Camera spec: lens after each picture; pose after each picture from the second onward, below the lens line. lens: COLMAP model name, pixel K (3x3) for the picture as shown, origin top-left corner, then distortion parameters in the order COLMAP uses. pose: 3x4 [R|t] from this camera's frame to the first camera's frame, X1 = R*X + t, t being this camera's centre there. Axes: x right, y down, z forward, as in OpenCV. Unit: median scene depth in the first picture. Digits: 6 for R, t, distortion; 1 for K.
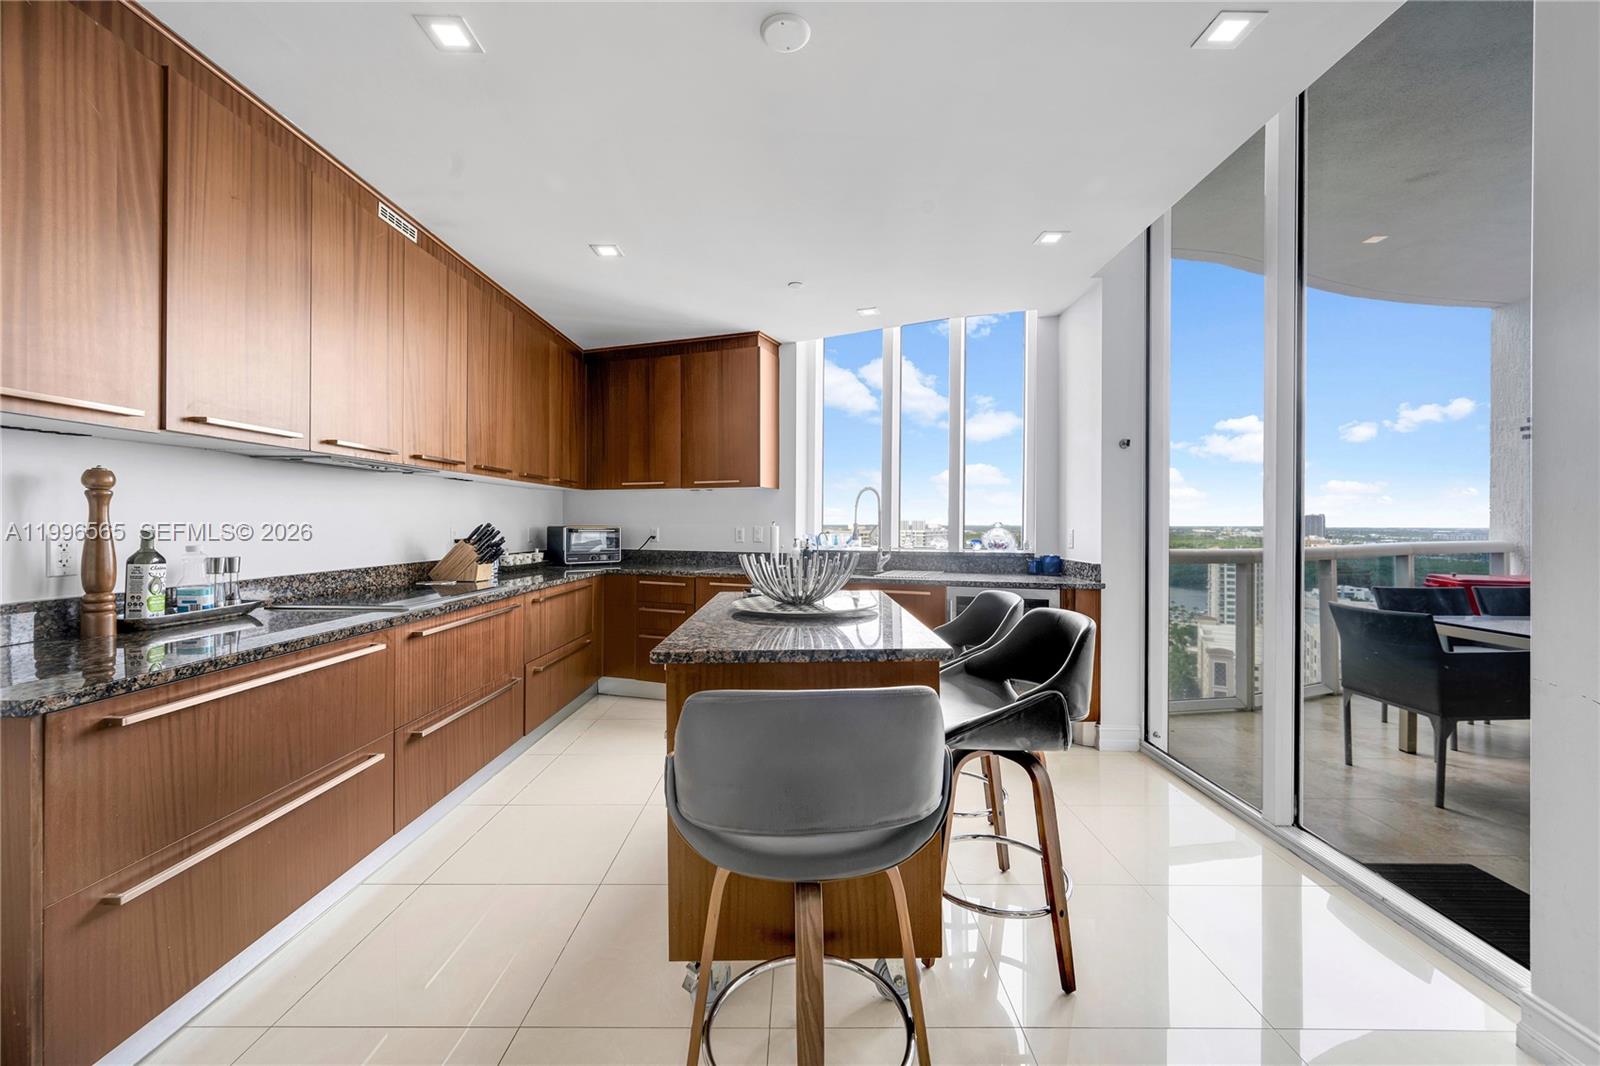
lens RADIAL K [[627.9, 0, 798.5], [0, 627.9, 524.0], [0, 0, 1]] dist [-0.007562, -0.000194]
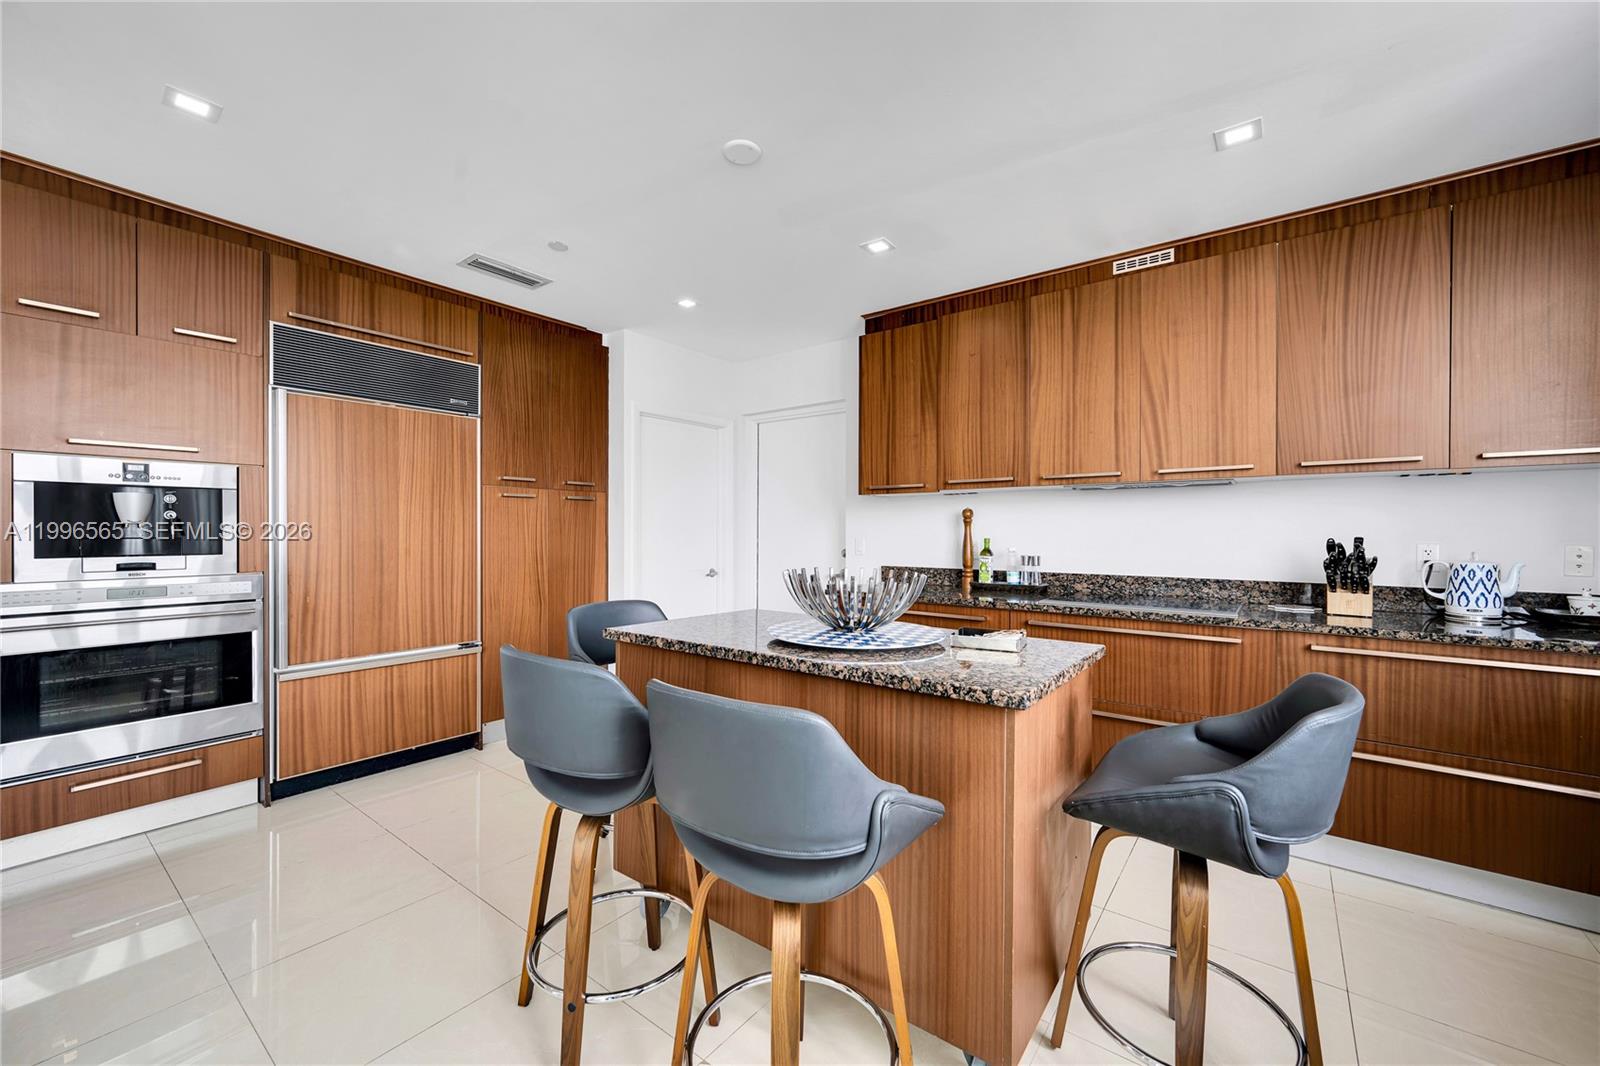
lens RADIAL K [[627.9, 0, 801.3], [0, 627.9, 536.1], [0, 0, 1]] dist [-0.007562, -0.000194]
pose [[-0.603512, 0.003813, -0.797345, 0.658895], [-0.006036, 0.999938, 0.009351, -0.008860], [0.797331, 0.010456, -0.603451, 1.318583]]
